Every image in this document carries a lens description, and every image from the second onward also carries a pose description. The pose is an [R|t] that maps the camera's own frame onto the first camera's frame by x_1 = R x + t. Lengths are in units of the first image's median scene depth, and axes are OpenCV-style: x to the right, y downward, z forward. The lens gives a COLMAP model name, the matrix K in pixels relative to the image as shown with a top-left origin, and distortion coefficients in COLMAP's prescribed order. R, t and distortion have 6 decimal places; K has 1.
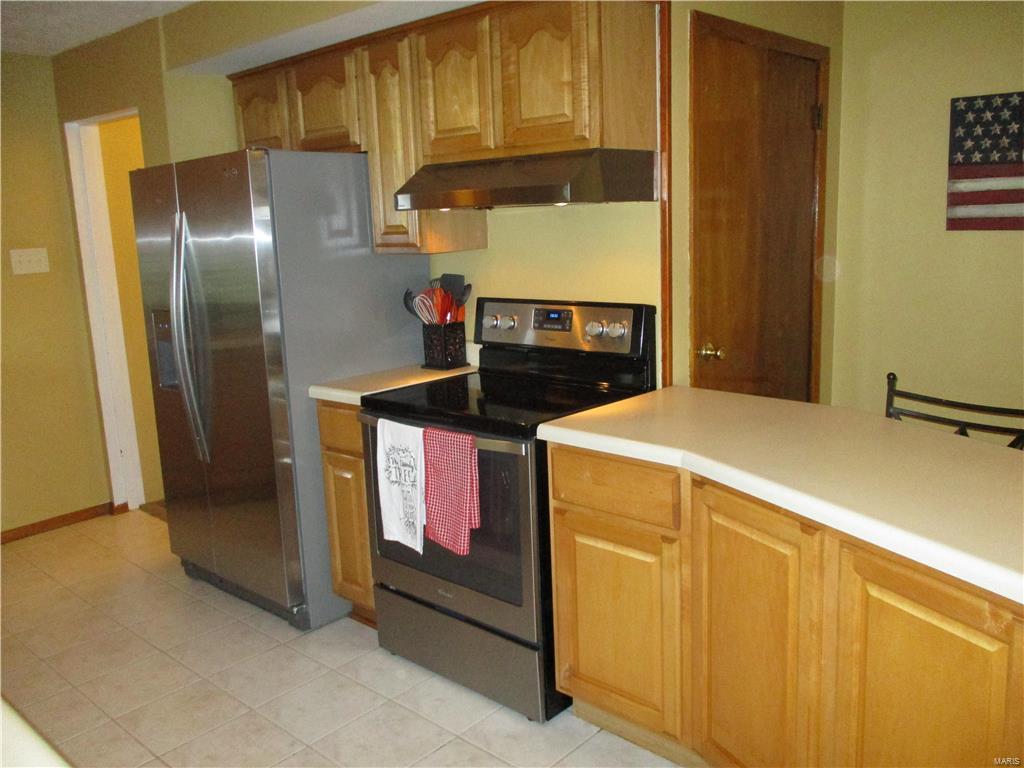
lens RADIAL K [[828.1, 0, 512.0], [0, 828.1, 384.0], [0, 0, 1]] dist [-0.035381, -0.000711]
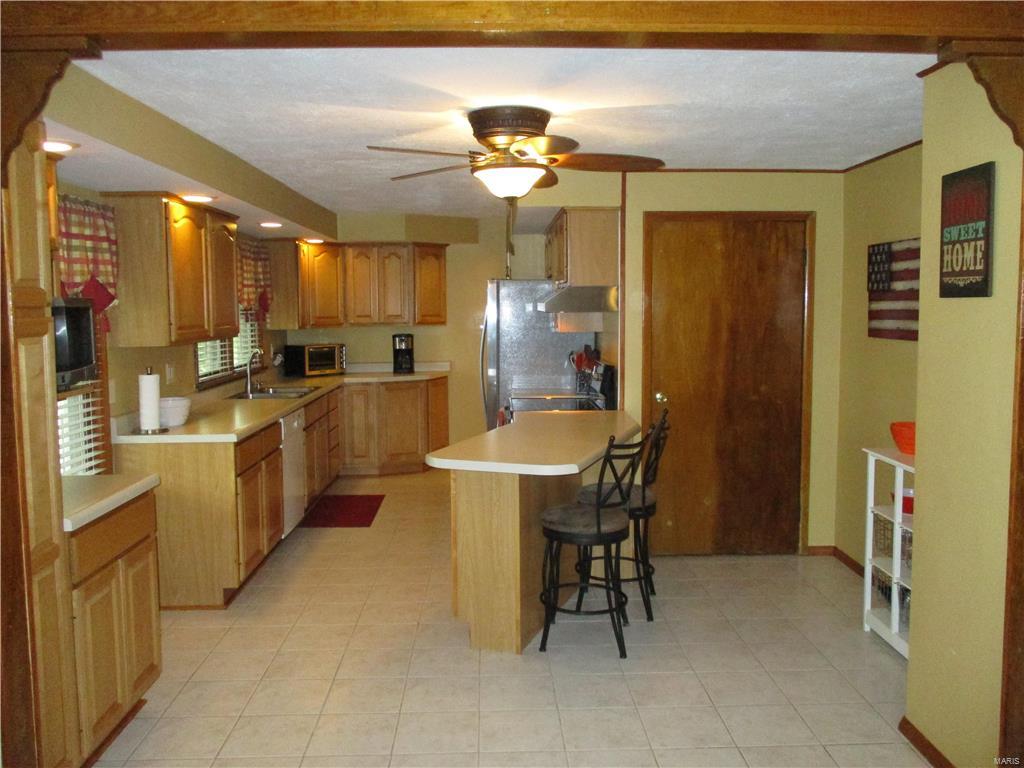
lens RADIAL K [[869.7, 0, 516.2], [0, 869.7, 369.8], [0, 0, 1]] dist [-0.016587, 0.005399]
pose [[0.681707, 0.086160, -0.726535, 1.251671], [-0.164854, 0.985593, -0.037800, 0.022111], [0.712811, 0.145541, 0.686089, -0.445803]]
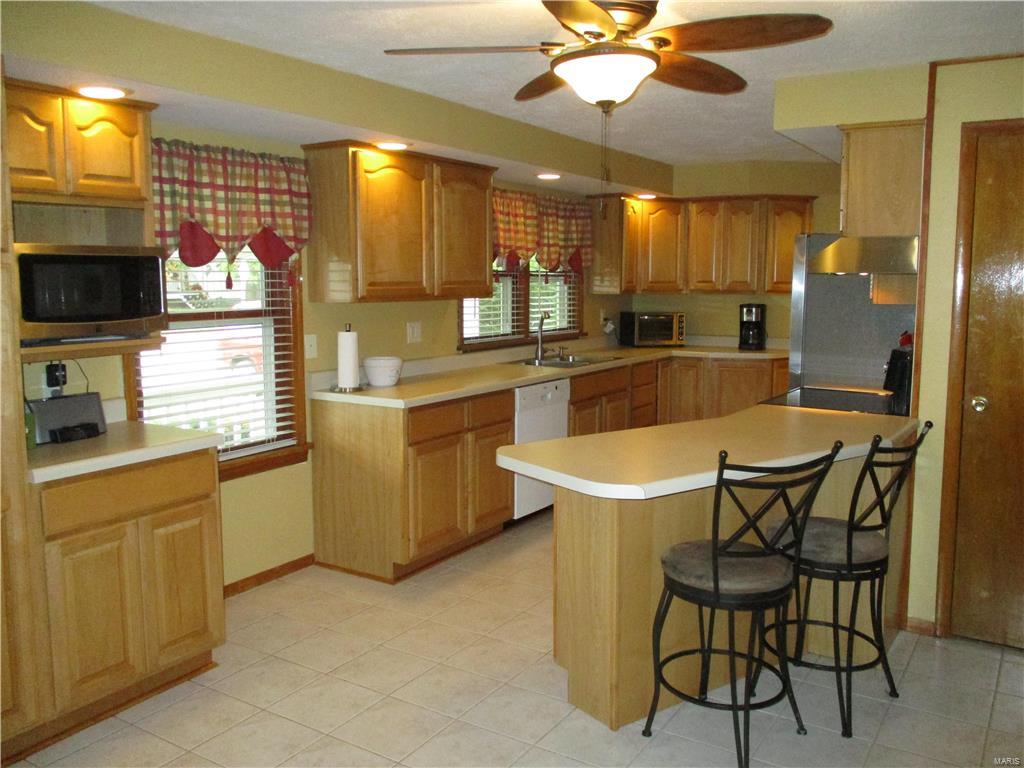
lens RADIAL K [[869.7, 0, 516.2], [0, 869.7, 369.8], [0, 0, 1]] dist [-0.016587, 0.005399]
pose [[0.153134, 0.141138, -0.978075, 1.217997], [-0.210065, 0.971777, 0.107340, -0.074277], [0.965620, 0.189022, 0.178460, 0.143162]]
